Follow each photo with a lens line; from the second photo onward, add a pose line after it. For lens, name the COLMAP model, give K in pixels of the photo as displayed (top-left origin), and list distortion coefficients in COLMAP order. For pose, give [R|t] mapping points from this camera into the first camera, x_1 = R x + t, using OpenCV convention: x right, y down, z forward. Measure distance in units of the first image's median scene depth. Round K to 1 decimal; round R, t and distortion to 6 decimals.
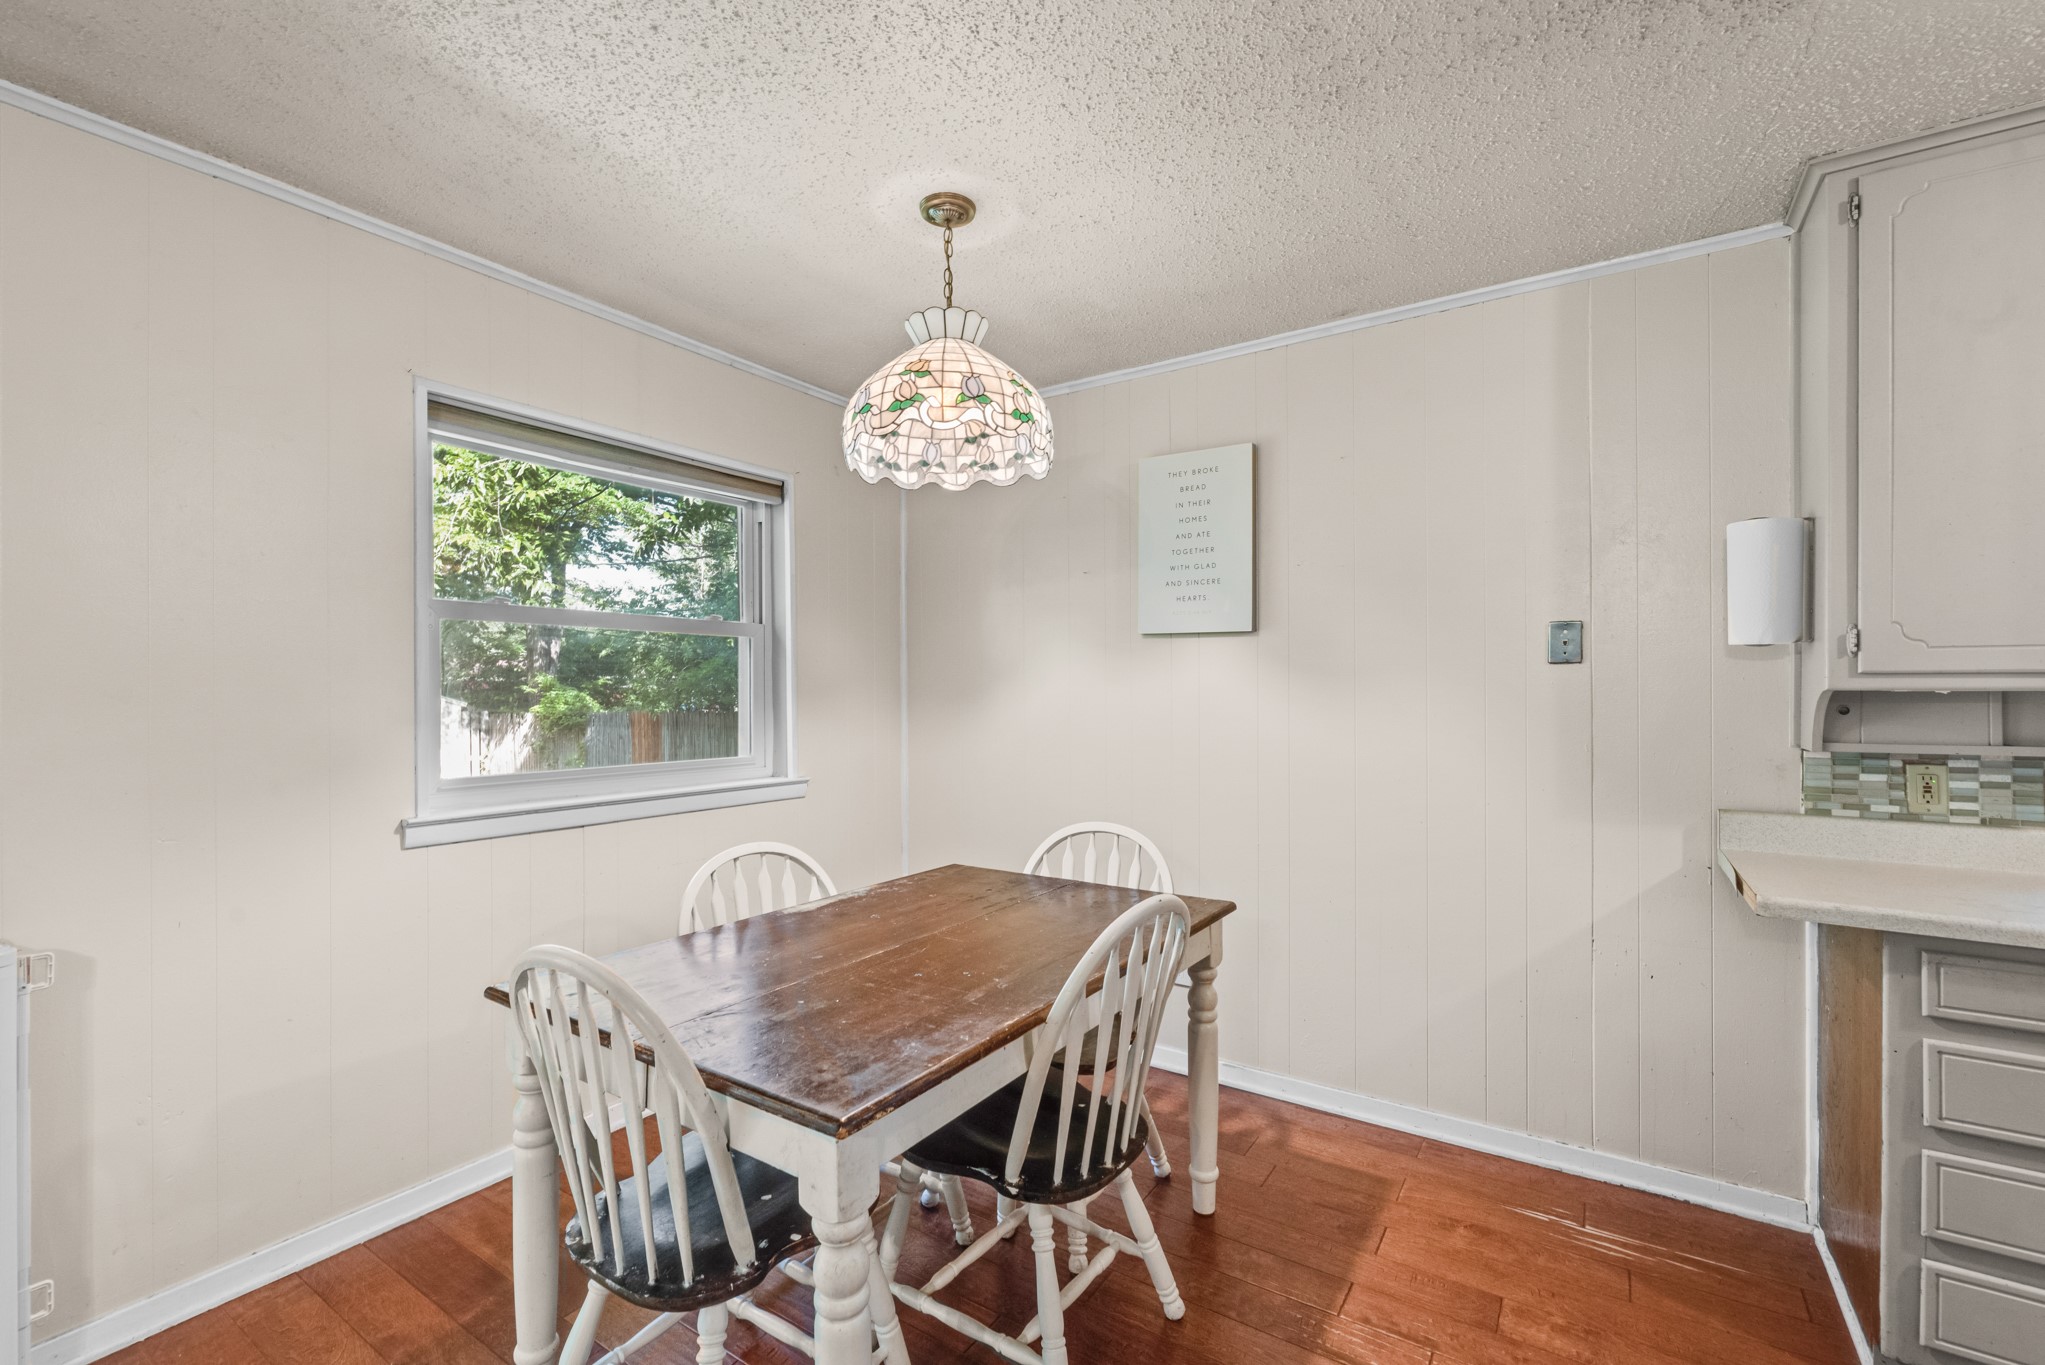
lens RADIAL K [[899.0, 0, 1021.2], [0, 899.0, 683.7], [0, 0, 1]] dist [-0.009747, -0.000088]
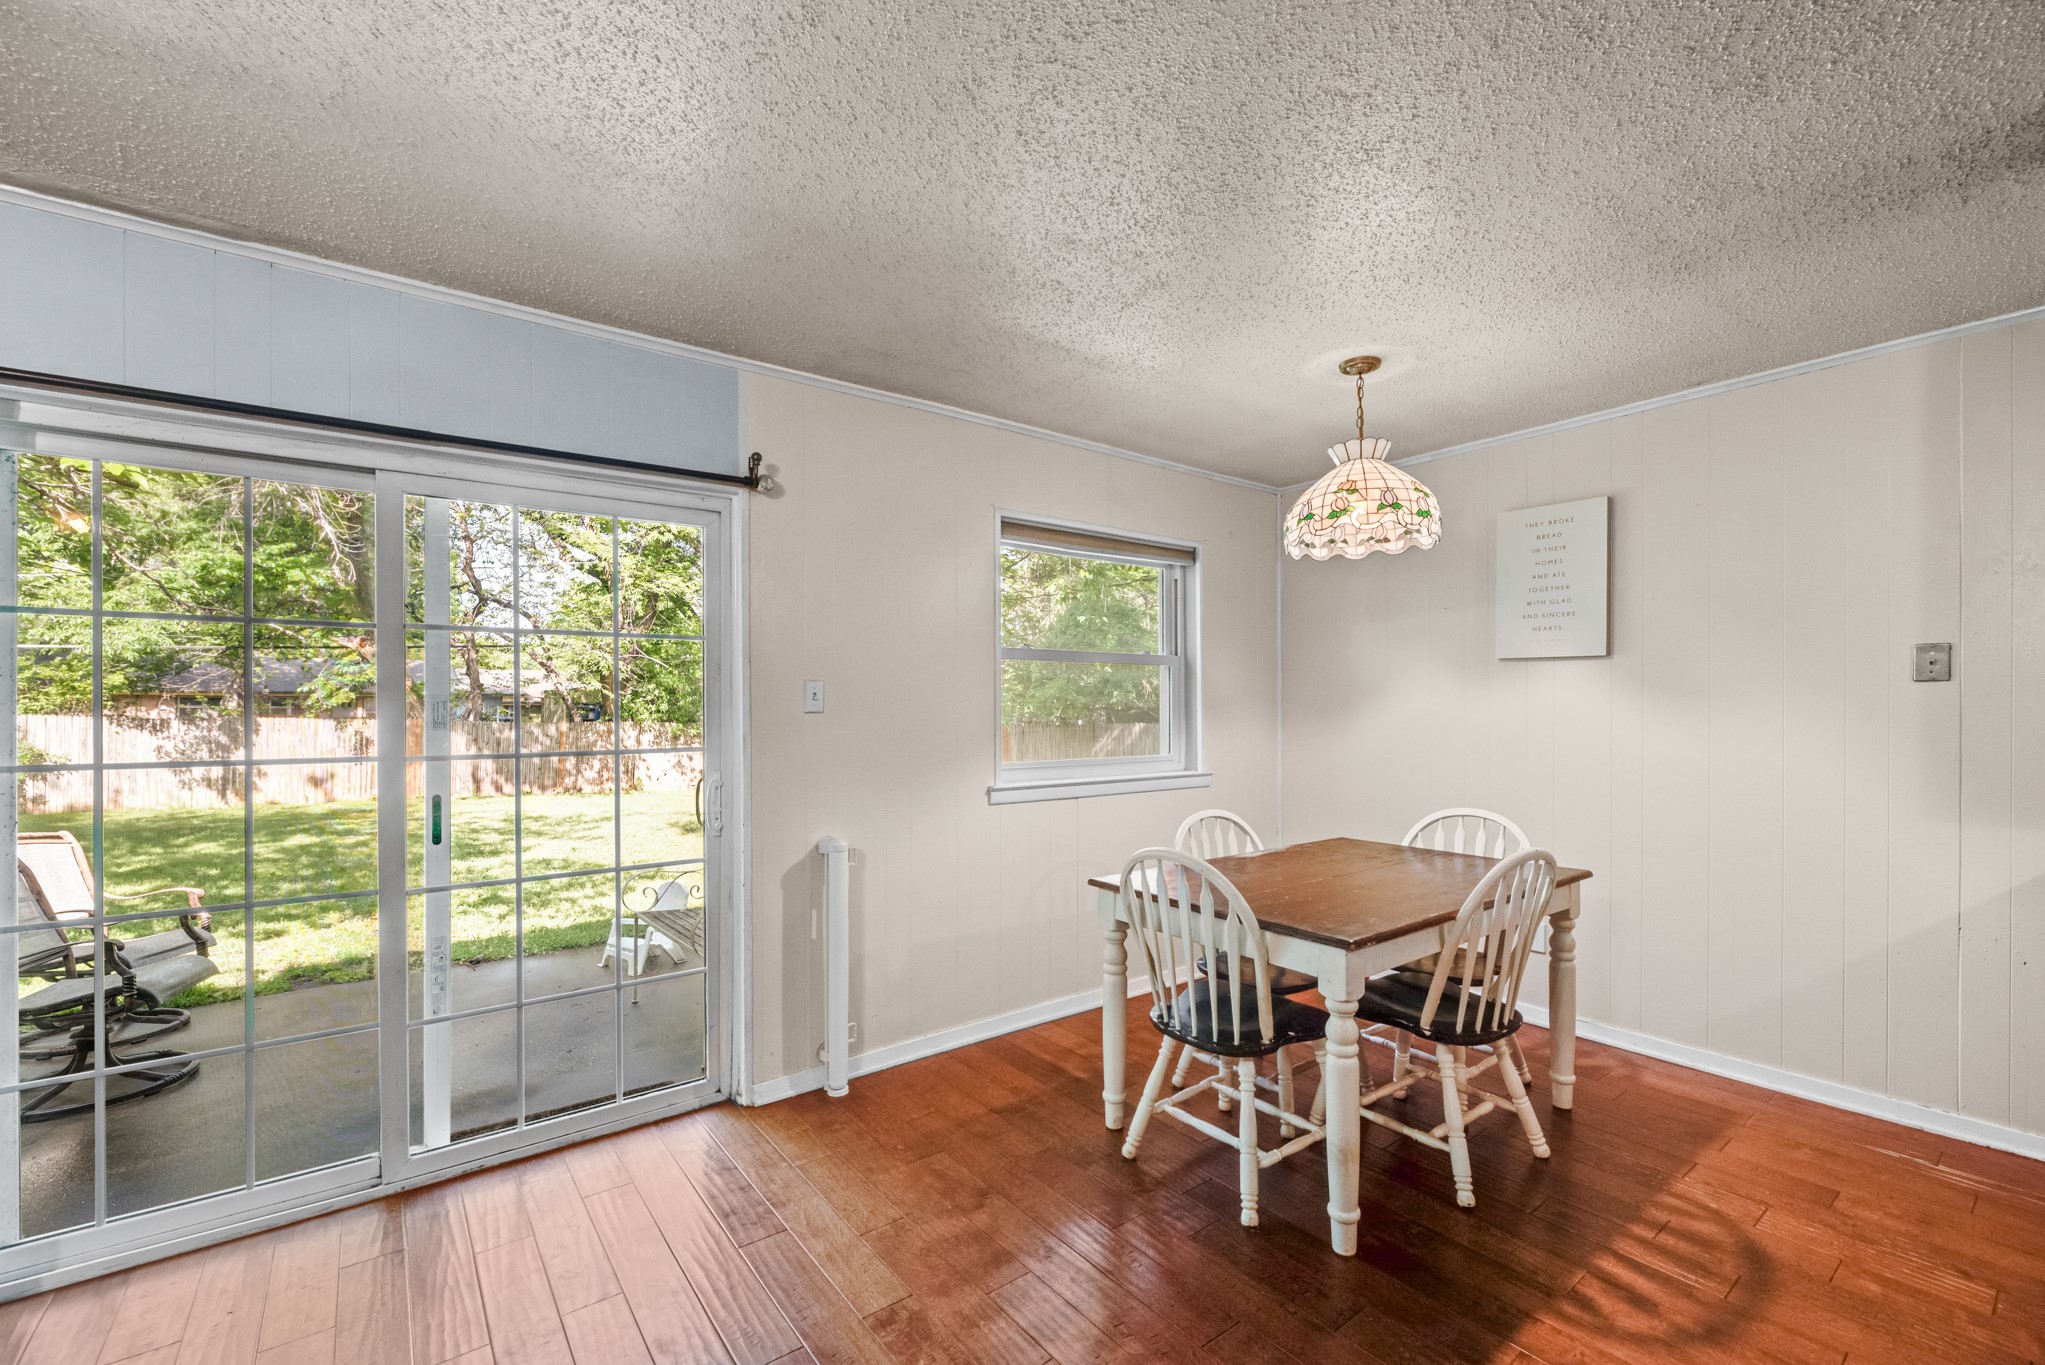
lens RADIAL K [[861.8, 0, 1020.9], [0, 861.8, 708.9], [0, 0, 1]] dist [-0.003617, -0.001658]
pose [[0.943773, 0.001477, -0.330590, -0.127094], [0.002777, 0.999919, 0.012395, -0.004802], [0.330582, -0.012617, 0.943693, -0.431293]]
